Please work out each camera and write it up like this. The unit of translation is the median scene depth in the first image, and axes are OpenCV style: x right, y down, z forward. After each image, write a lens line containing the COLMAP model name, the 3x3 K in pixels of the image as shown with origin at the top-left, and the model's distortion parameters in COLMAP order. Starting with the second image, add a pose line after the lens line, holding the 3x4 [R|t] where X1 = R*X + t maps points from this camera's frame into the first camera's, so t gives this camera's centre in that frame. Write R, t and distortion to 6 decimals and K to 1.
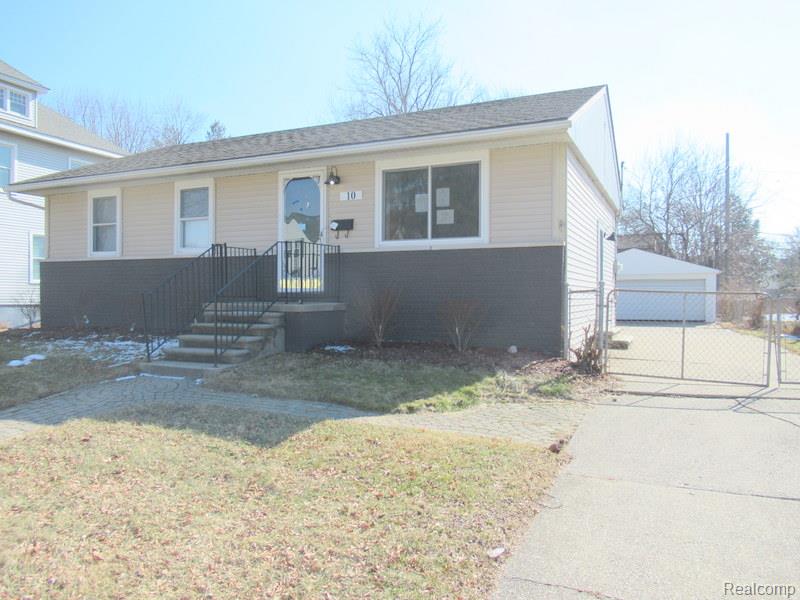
lens RADIAL K [[576.9, 0, 399.3], [0, 576.9, 300.7], [0, 0, 1]] dist [-0.019810, 0.012103]
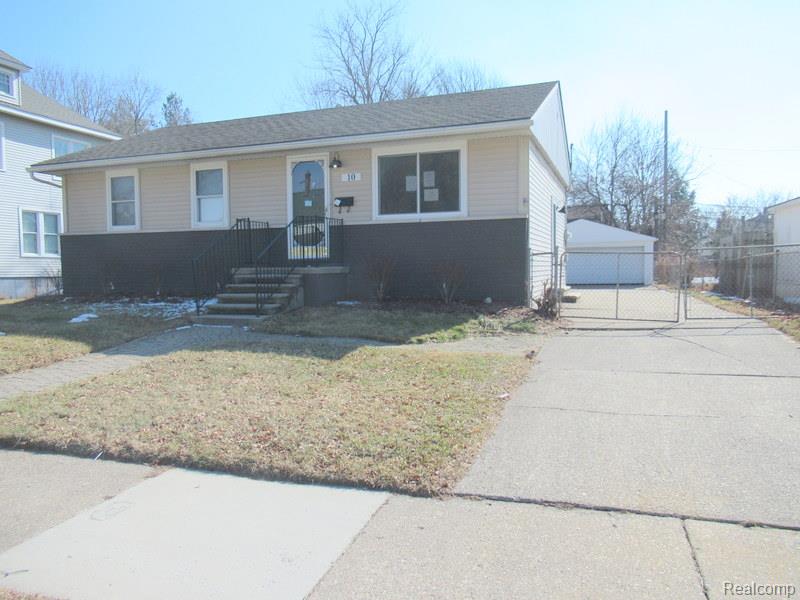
lens RADIAL K [[576.9, 0, 397.1], [0, 576.9, 297.6], [0, 0, 1]] dist [-0.019810, 0.012103]
pose [[0.996934, -0.017637, 0.076234, -0.081499], [0.014299, 0.998924, 0.044117, 0.016044], [-0.076930, -0.042892, 0.996114, -0.204432]]
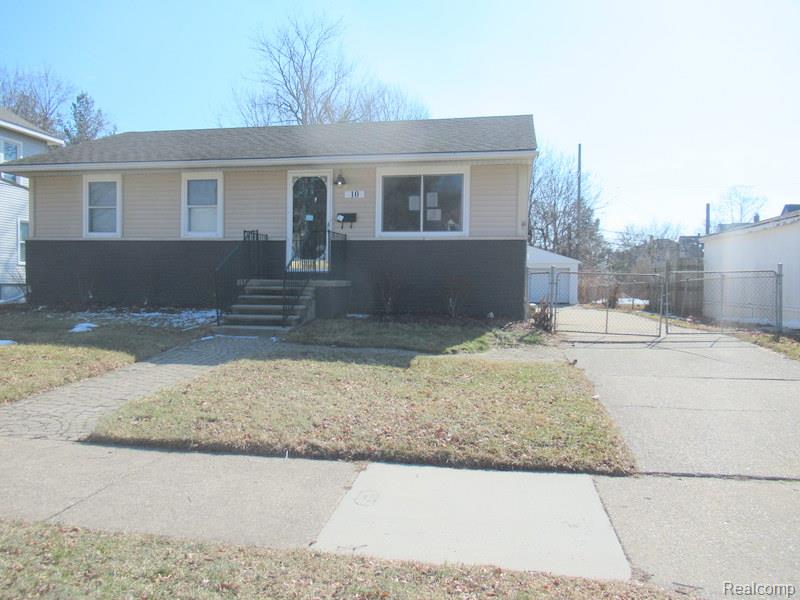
lens RADIAL K [[576.9, 0, 394.9], [0, 576.9, 299.1], [0, 0, 1]] dist [-0.019810, 0.012103]
pose [[0.971311, 0.002863, 0.237797, -0.284091], [-0.007543, 0.999795, 0.018771, 0.018531], [-0.237695, -0.020026, 0.971133, -0.221403]]
